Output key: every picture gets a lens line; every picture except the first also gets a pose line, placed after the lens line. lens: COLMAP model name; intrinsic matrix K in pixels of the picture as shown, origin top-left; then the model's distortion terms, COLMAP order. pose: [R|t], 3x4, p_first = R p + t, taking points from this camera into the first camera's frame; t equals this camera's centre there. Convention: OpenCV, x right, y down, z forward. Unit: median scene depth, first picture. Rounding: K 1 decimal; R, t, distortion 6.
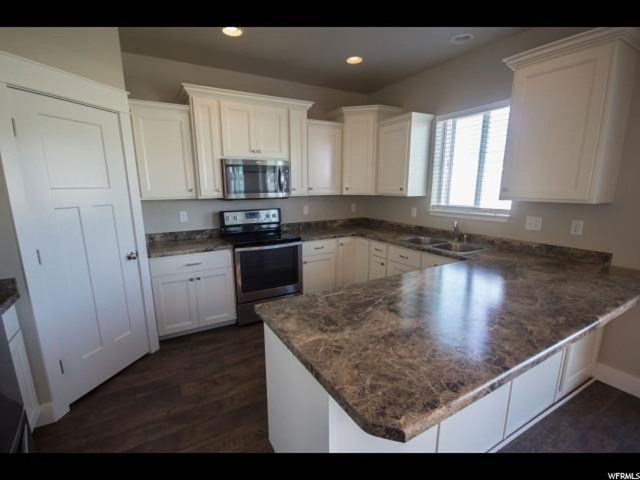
lens RADIAL K [[295.2, 0, 315.3], [0, 295.2, 248.0], [0, 0, 1]] dist [0.000414, 0.000225]
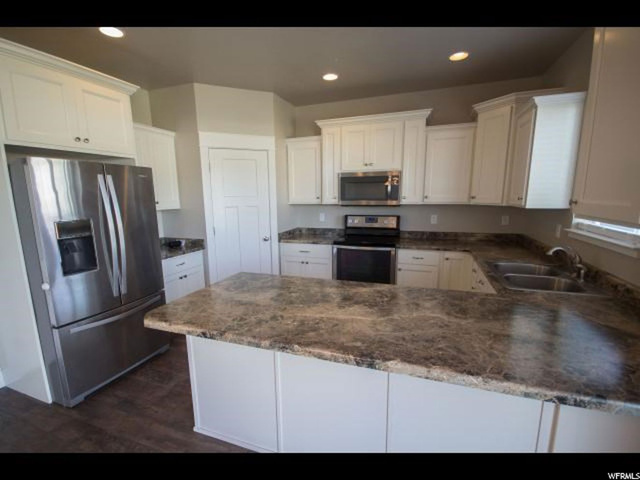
lens RADIAL K [[295.2, 0, 315.3], [0, 295.2, 248.0], [0, 0, 1]] dist [0.000414, 0.000225]
pose [[0.645527, 0.136650, -0.751413, 0.541348], [-0.152157, 0.987151, 0.048805, -0.029867], [0.748427, 0.082827, 0.658024, 0.110783]]
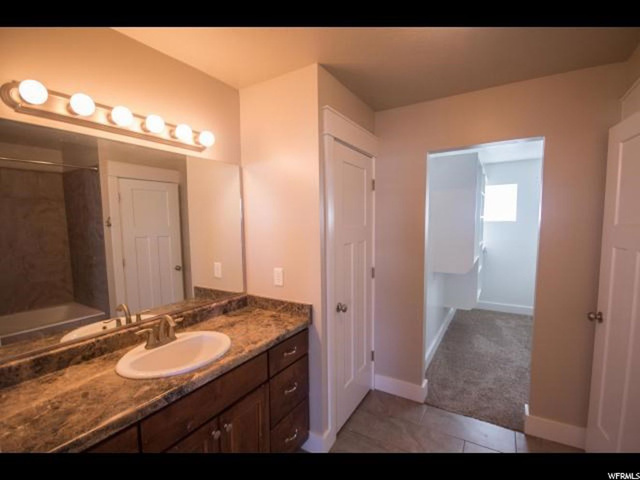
lens RADIAL K [[299.1, 0, 319.6], [0, 299.1, 249.7], [0, 0, 1]] dist [-0.000192, -0.019761]
pose [[0.867735, -0.047838, 0.494720, 0.335583], [0.110128, 0.989122, -0.097520, -0.000639], [-0.484674, 0.139104, 0.863563, 0.010798]]
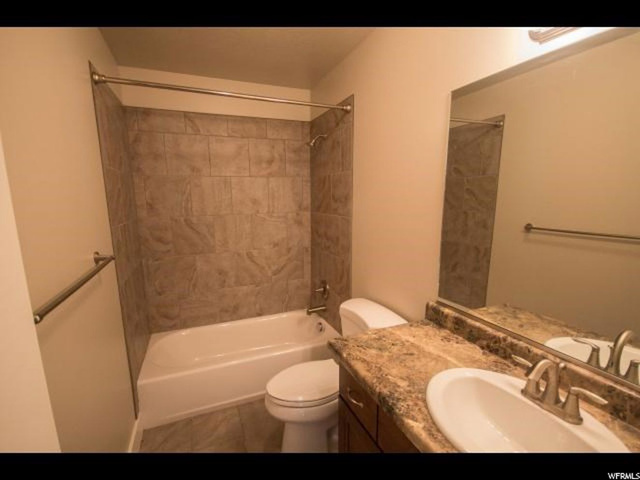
lens RADIAL K [[295.2, 0, 315.3], [0, 295.2, 248.0], [0, 0, 1]] dist [0.000414, 0.000225]
pose [[-0.117060, 0.181788, -0.976345, 0.584670], [-0.199334, 0.958797, 0.202420, -0.070802], [0.972915, 0.218314, -0.076001, 0.302639]]
